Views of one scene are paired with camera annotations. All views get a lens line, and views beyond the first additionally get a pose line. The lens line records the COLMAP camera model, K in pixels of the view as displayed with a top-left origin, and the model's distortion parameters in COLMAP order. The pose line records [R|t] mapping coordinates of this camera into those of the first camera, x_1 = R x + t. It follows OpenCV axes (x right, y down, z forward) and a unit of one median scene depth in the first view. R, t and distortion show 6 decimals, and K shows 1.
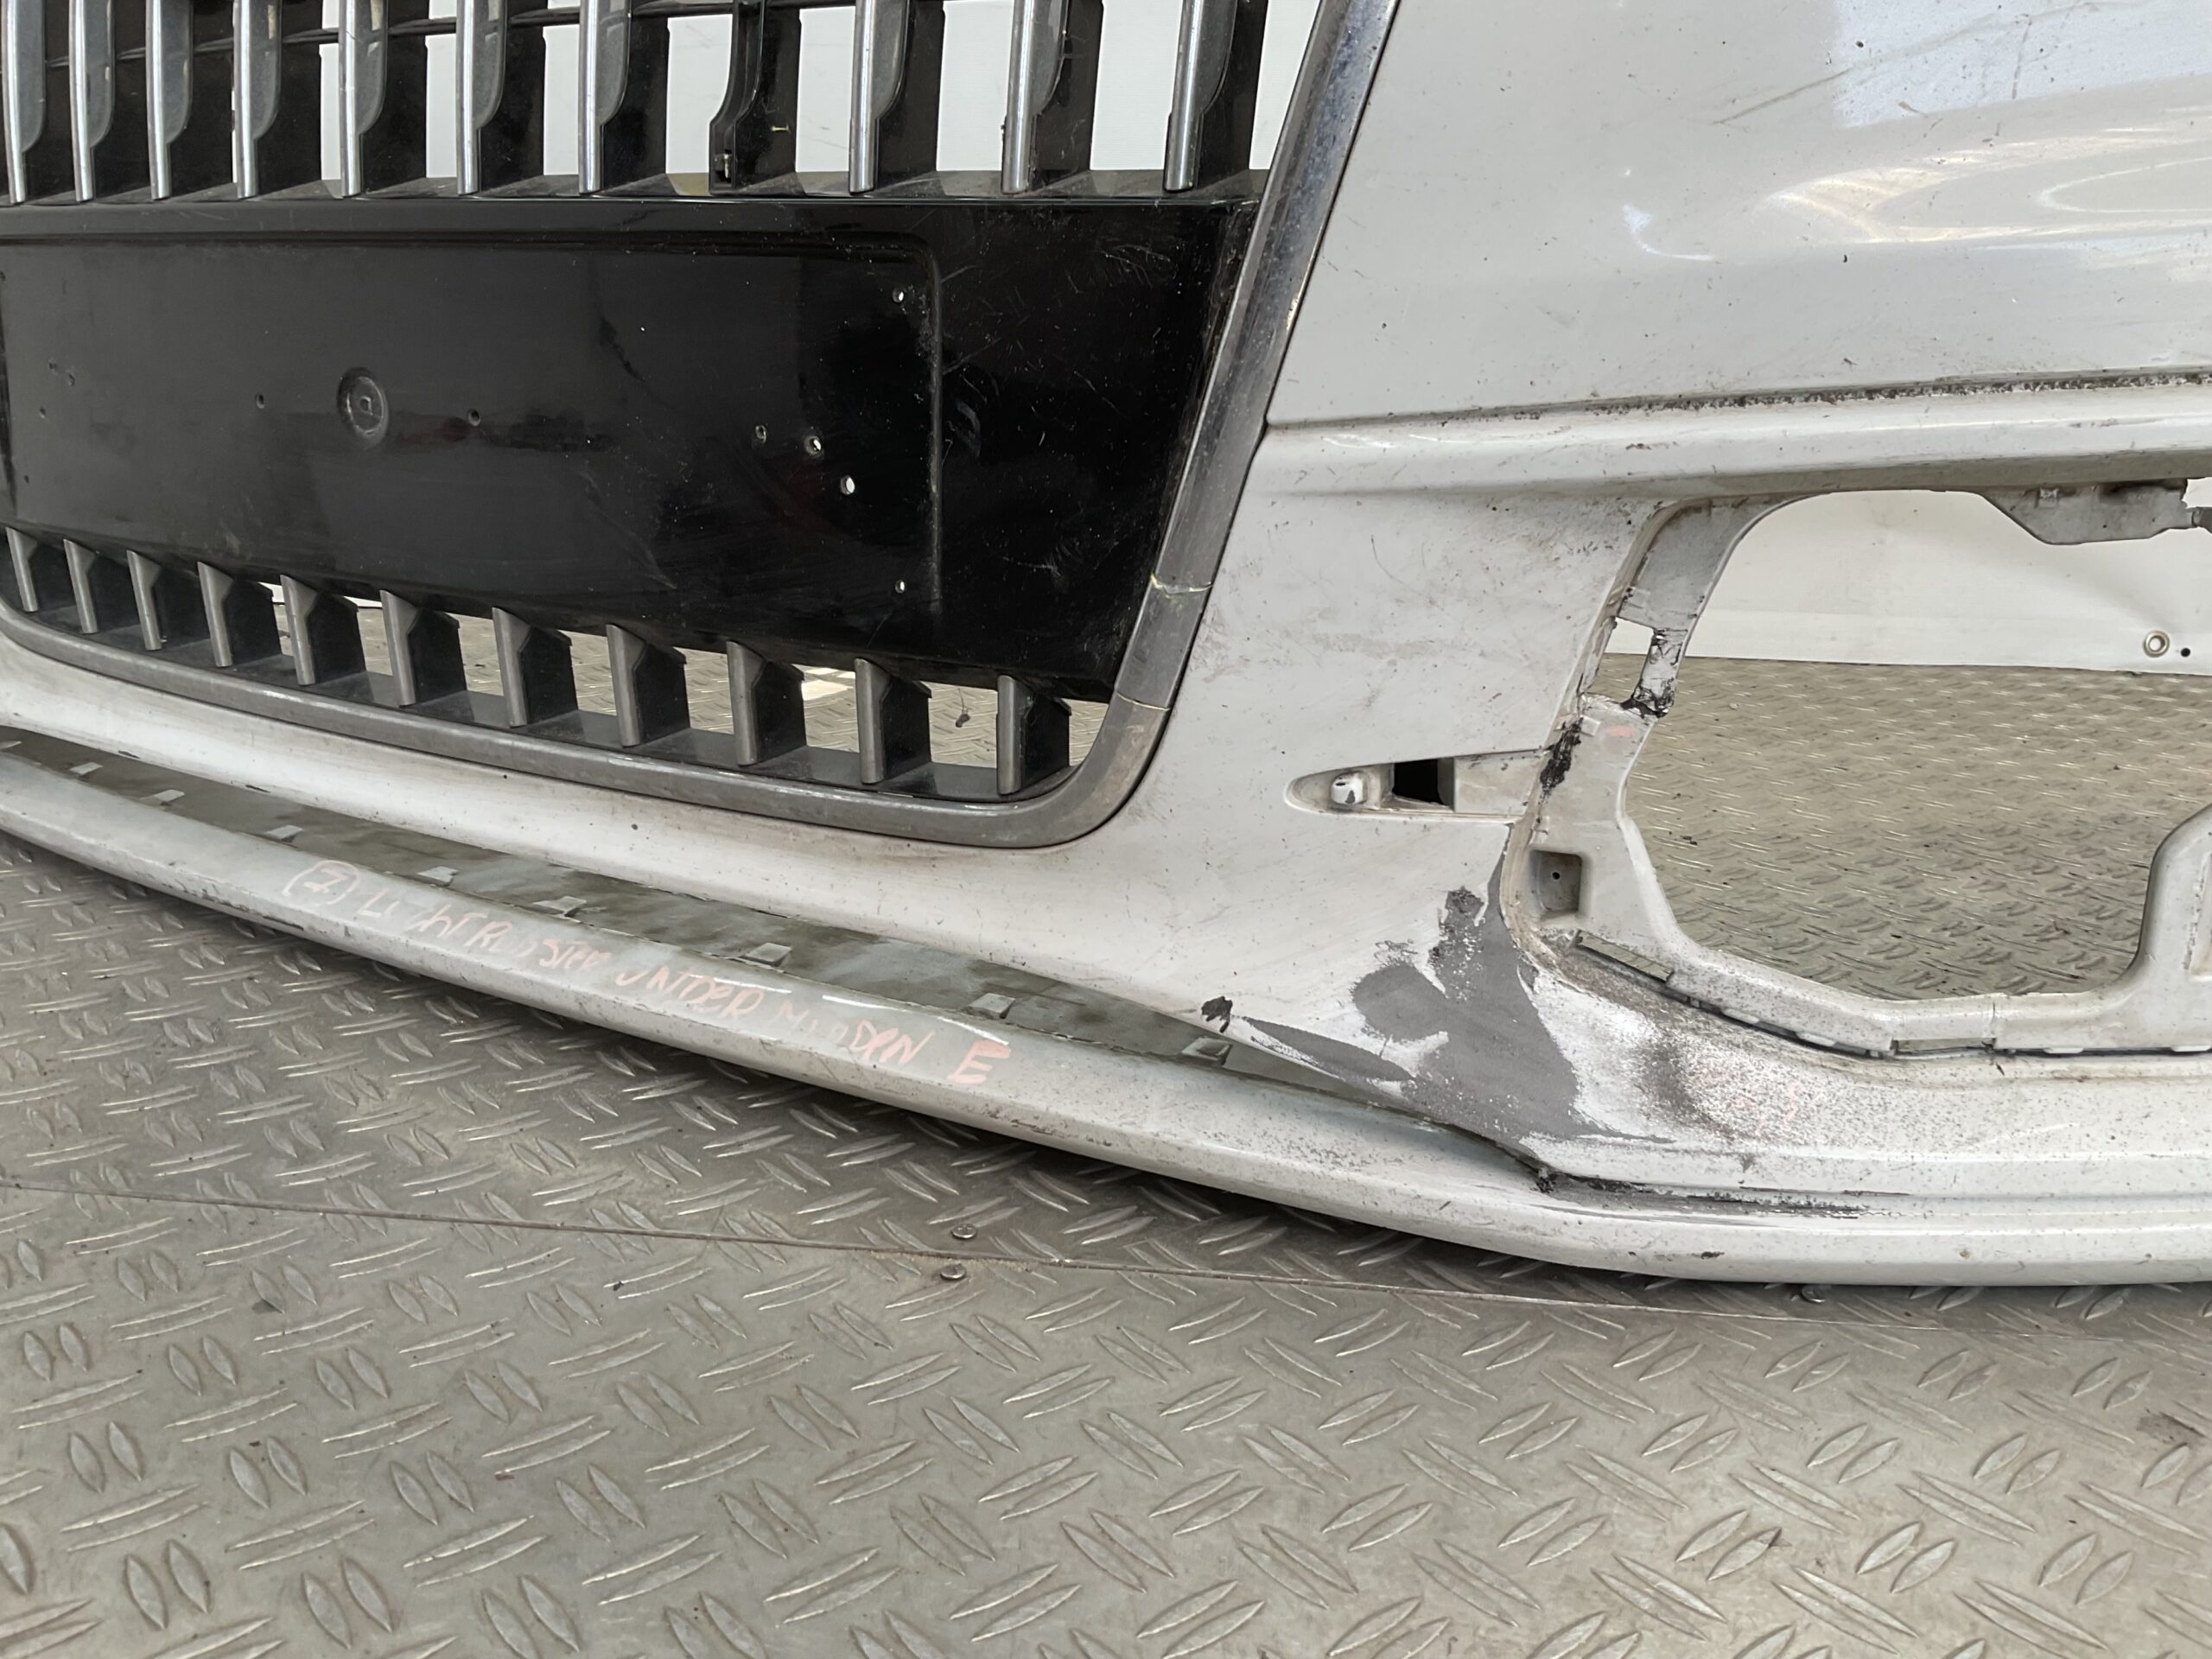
lens RADIAL K [[1771.4, 0, 1106.0], [0, 1771.4, 829.5], [0, 0, 1]] dist [0.169861, -0.360658]
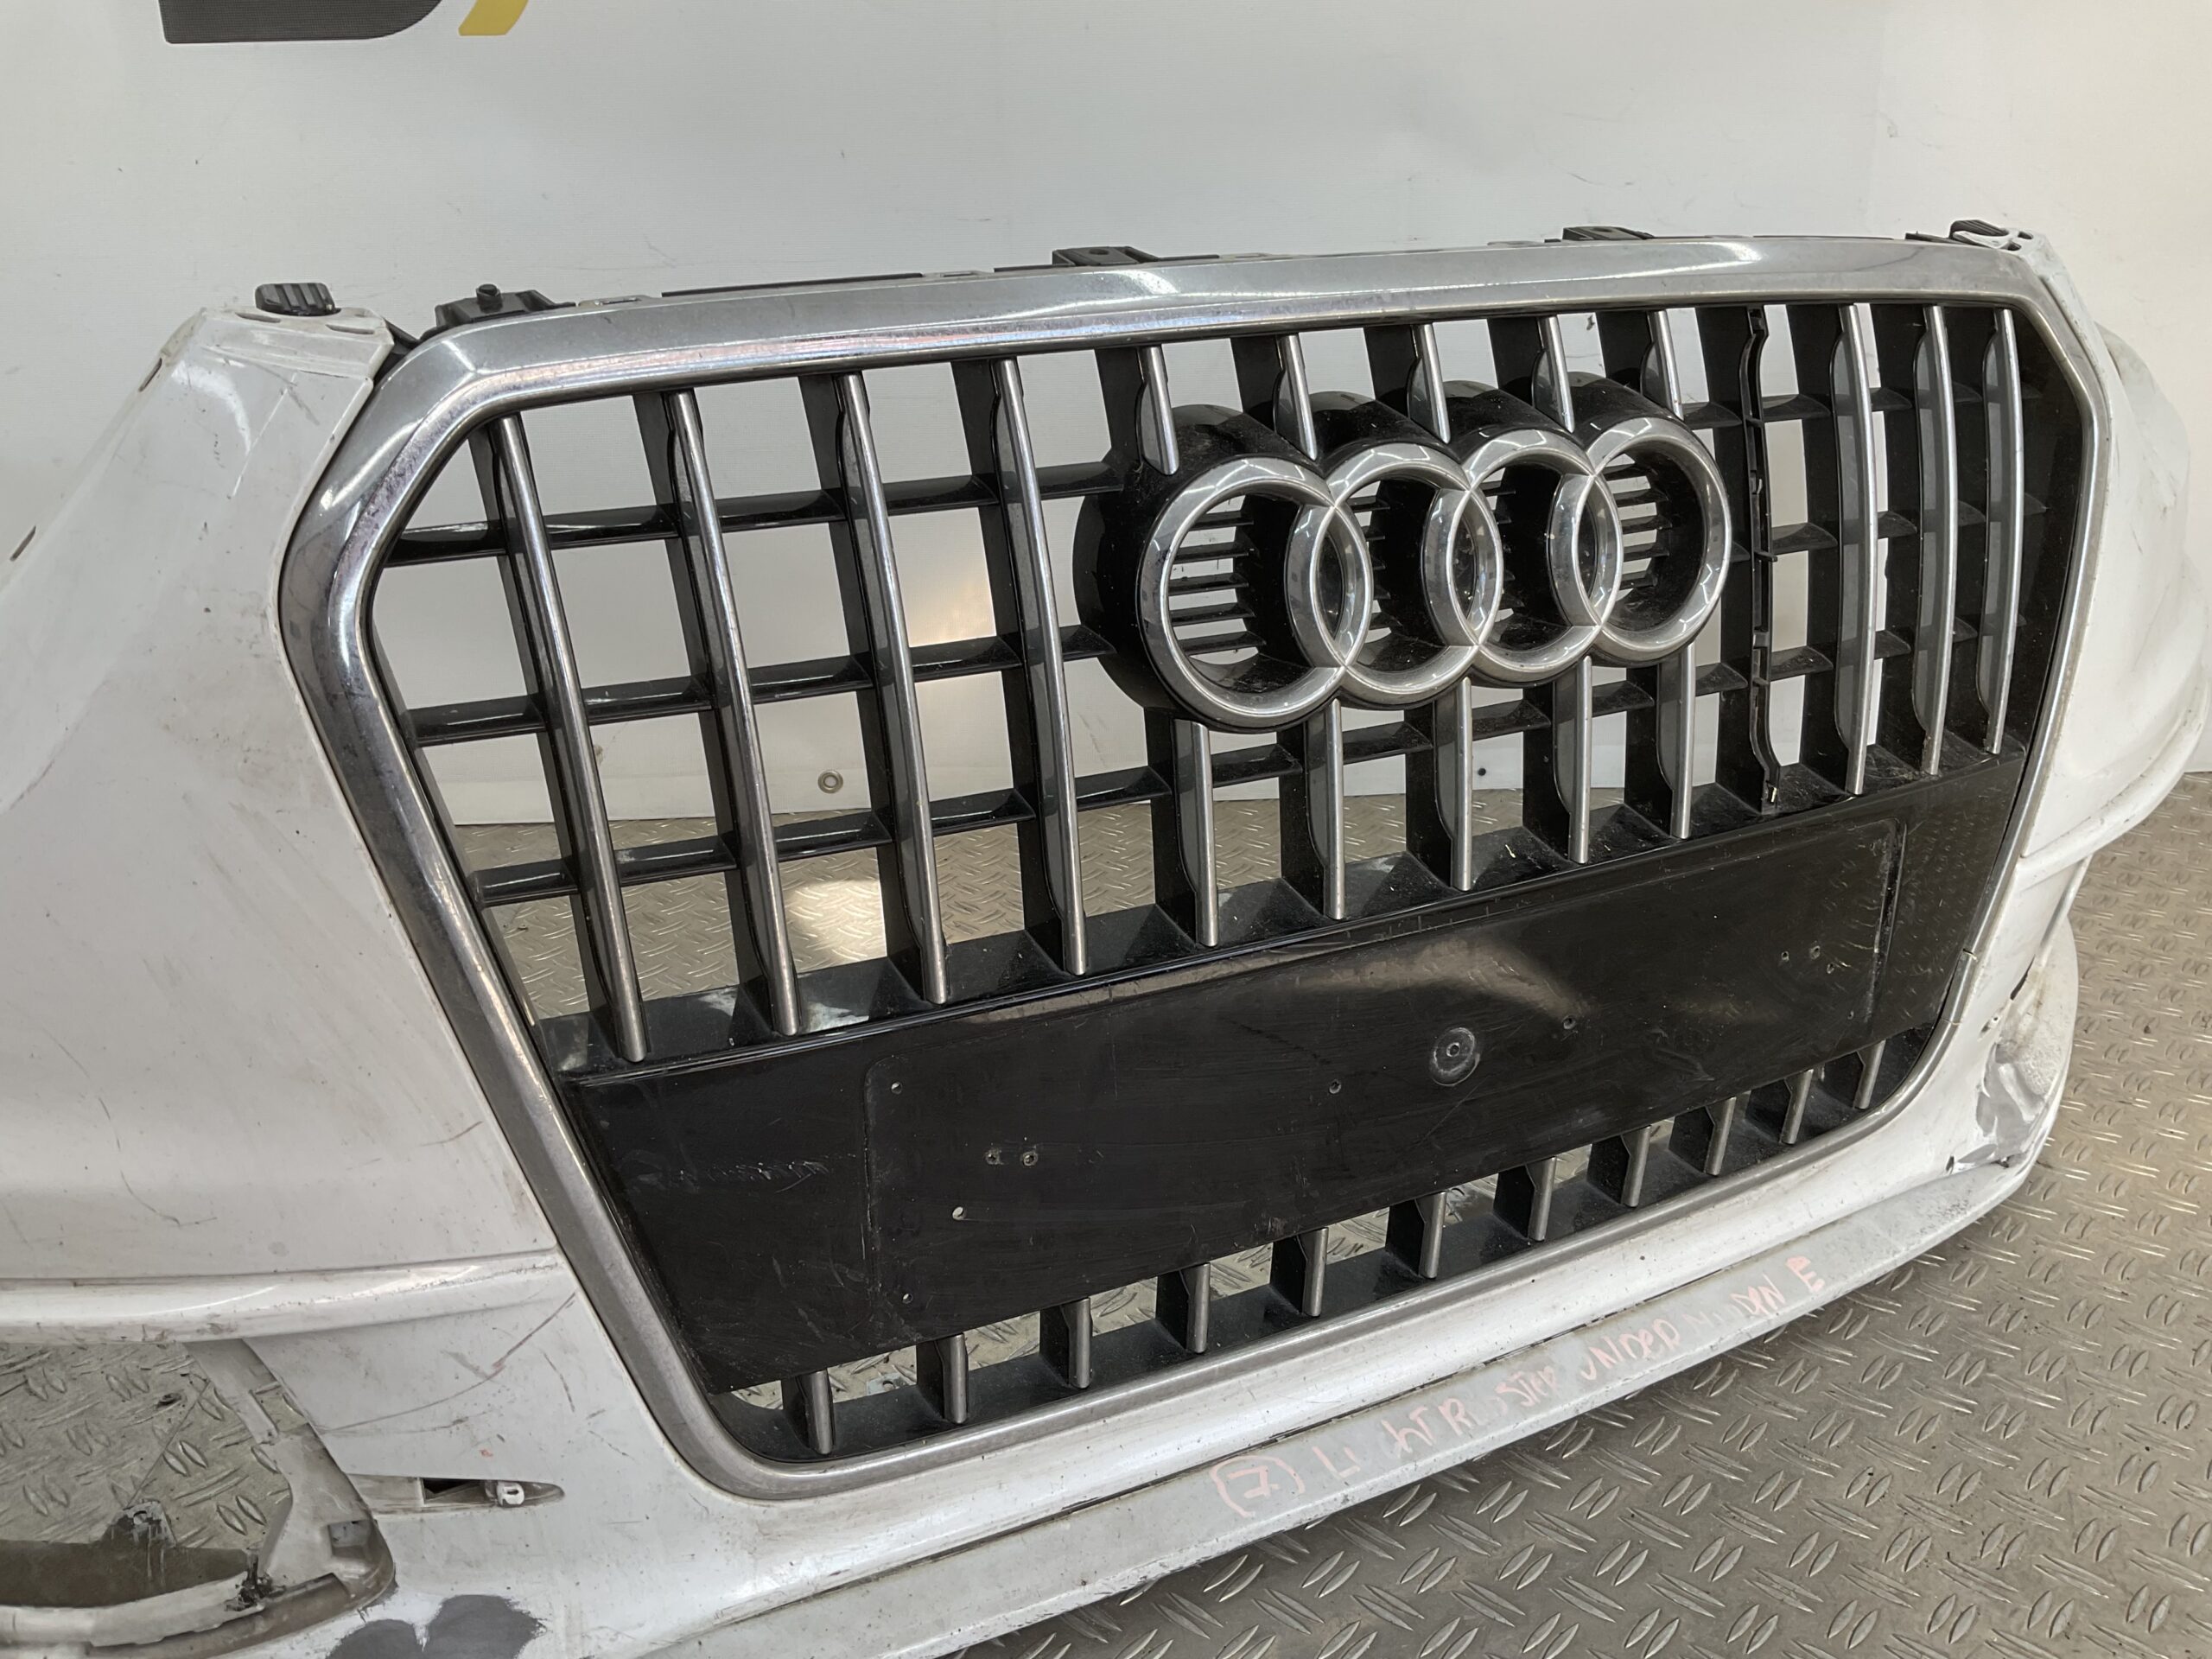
lens RADIAL K [[1800.8, 0, 1109.8], [0, 1800.8, 811.8], [0, 0, 1]] dist [0.097641, -0.199331]
pose [[0.513215, -0.322928, 0.795190, -1.710161], [0.251137, 0.942466, 0.220653, -0.846360], [-0.820695, 0.086459, 0.564787, 0.650258]]
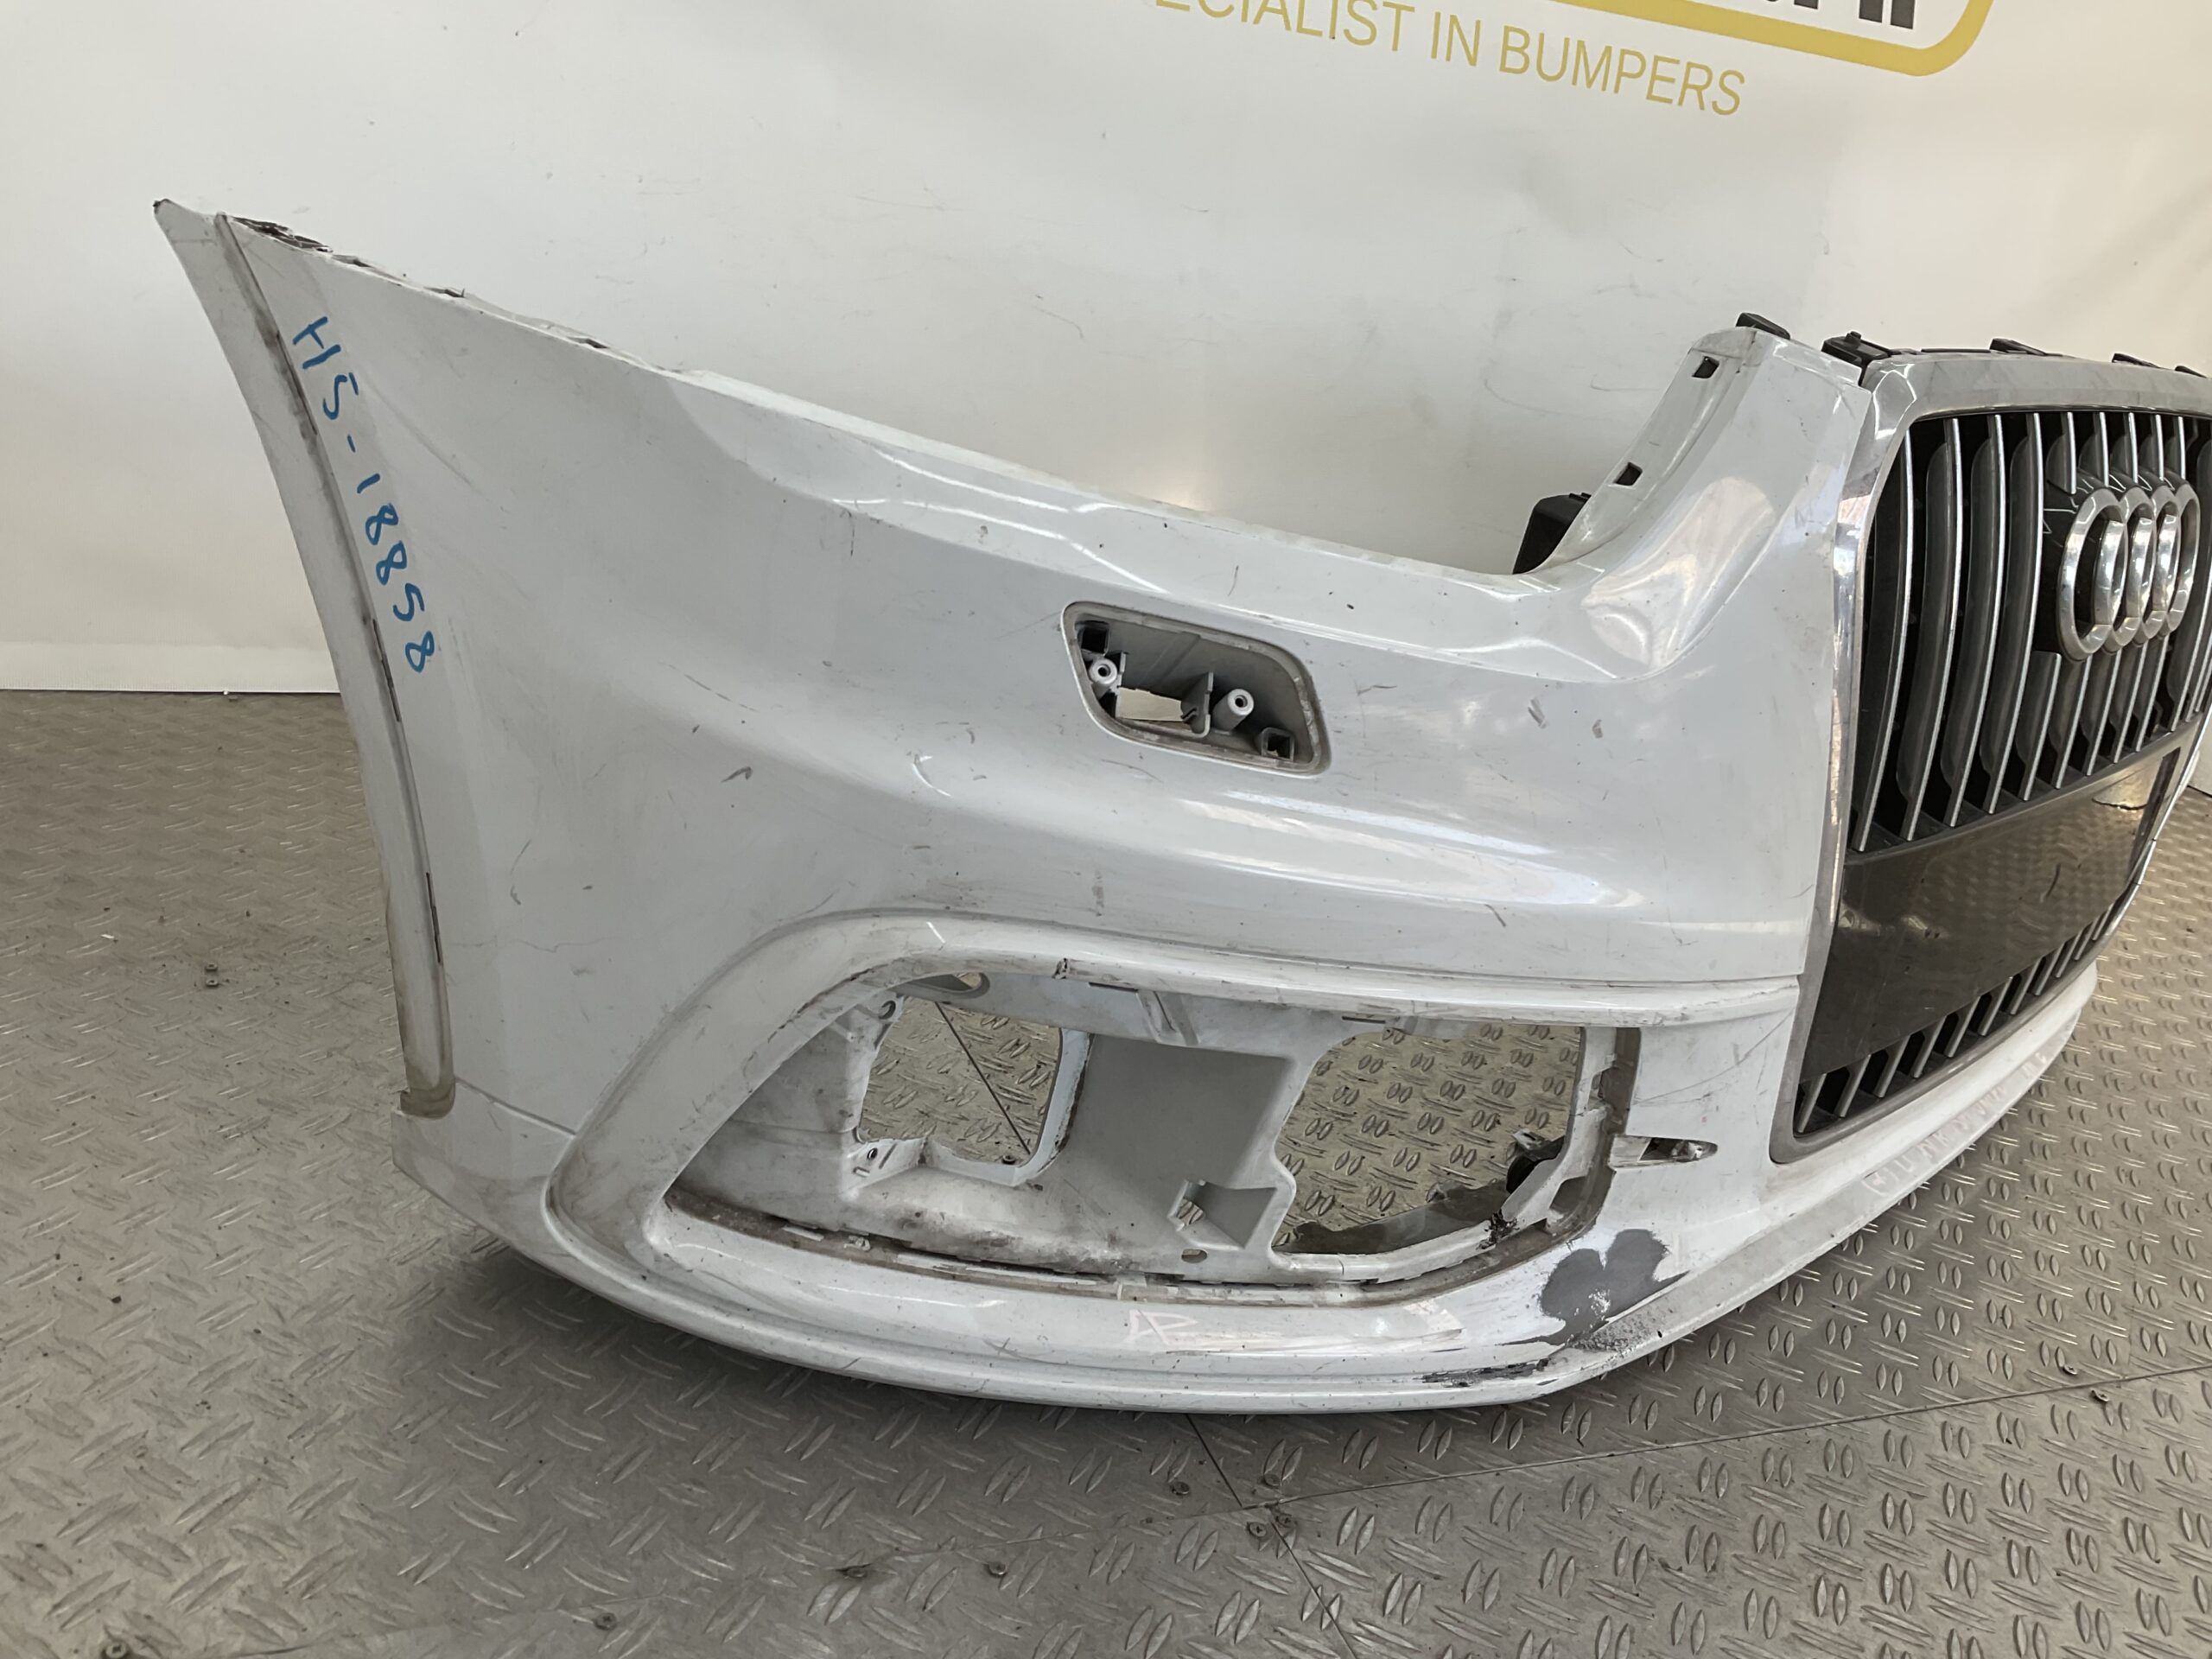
lens RADIAL K [[1808.6, 0, 1106.2], [0, 1808.6, 810.5], [0, 0, 1]] dist [0.109049, -0.202459]
pose [[0.209111, -0.325484, 0.922135, -2.736970], [0.110520, 0.944807, 0.308424, -1.170753], [-0.971626, 0.037420, 0.233542, 1.820903]]
